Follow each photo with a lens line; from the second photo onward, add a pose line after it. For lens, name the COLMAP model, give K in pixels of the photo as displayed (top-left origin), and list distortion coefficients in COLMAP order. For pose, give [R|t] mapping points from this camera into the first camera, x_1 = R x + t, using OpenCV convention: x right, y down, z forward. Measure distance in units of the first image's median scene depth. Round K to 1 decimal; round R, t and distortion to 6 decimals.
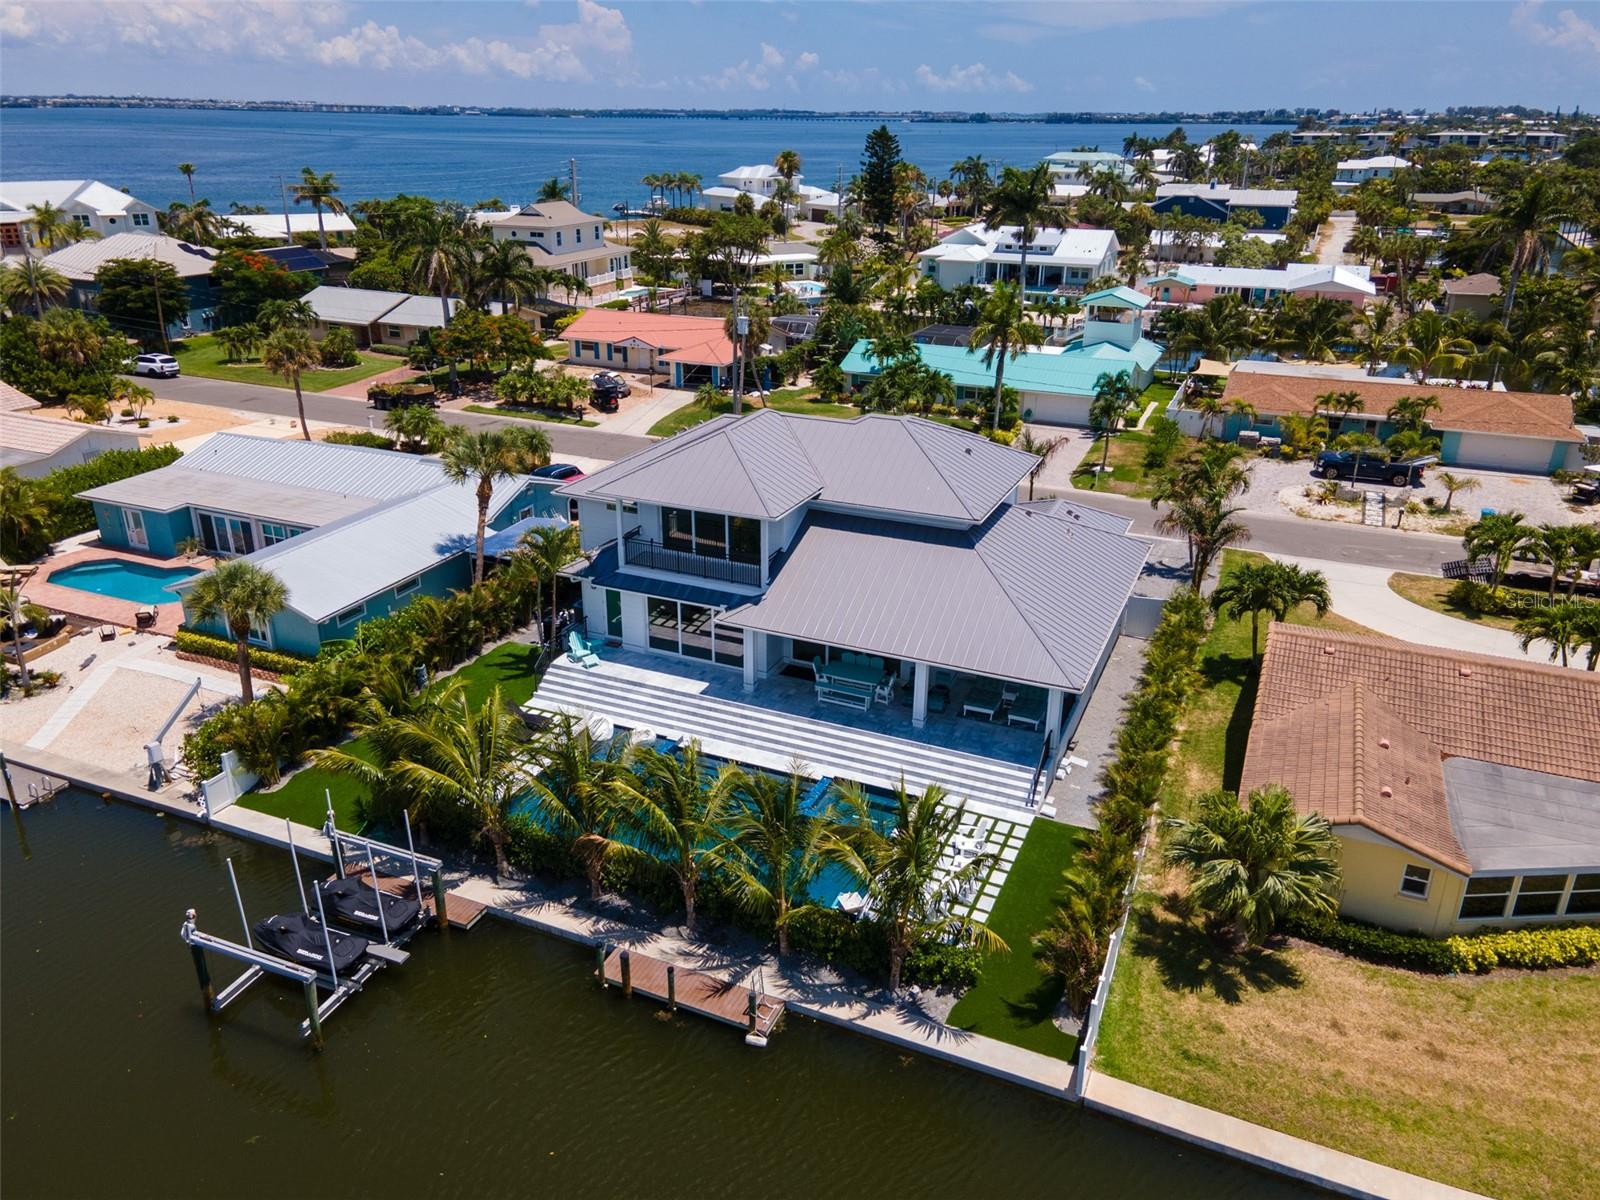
lens RADIAL K [[1161.8, 0, 800.0], [0, 1161.8, 600.0], [0, 0, 1]] dist [0.021374, 0.034653]
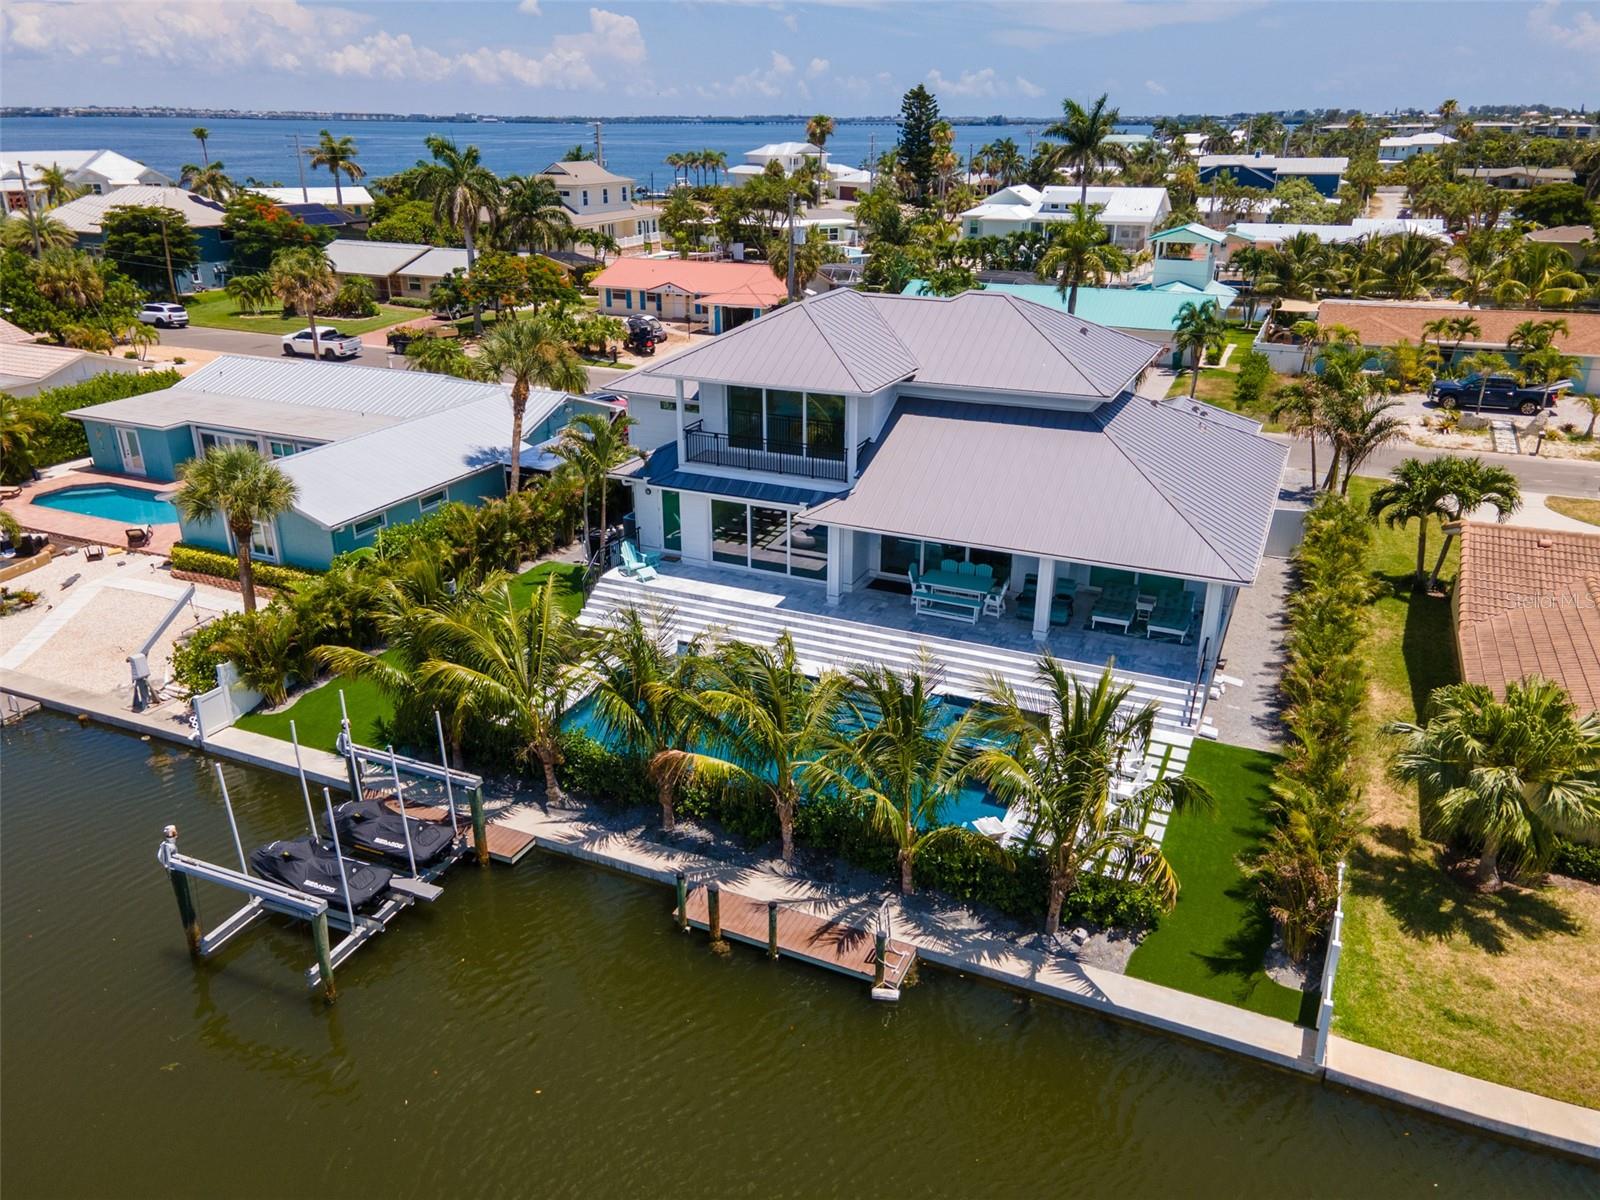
lens RADIAL K [[1161.8, 0, 800.0], [0, 1161.8, 600.0], [0, 0, 1]] dist [0.021374, 0.034653]
pose [[0.999911, -0.001132, -0.013269, -0.056374], [0.001062, 0.999986, -0.005250, 0.078762], [0.013275, 0.005235, 0.999898, 0.144725]]
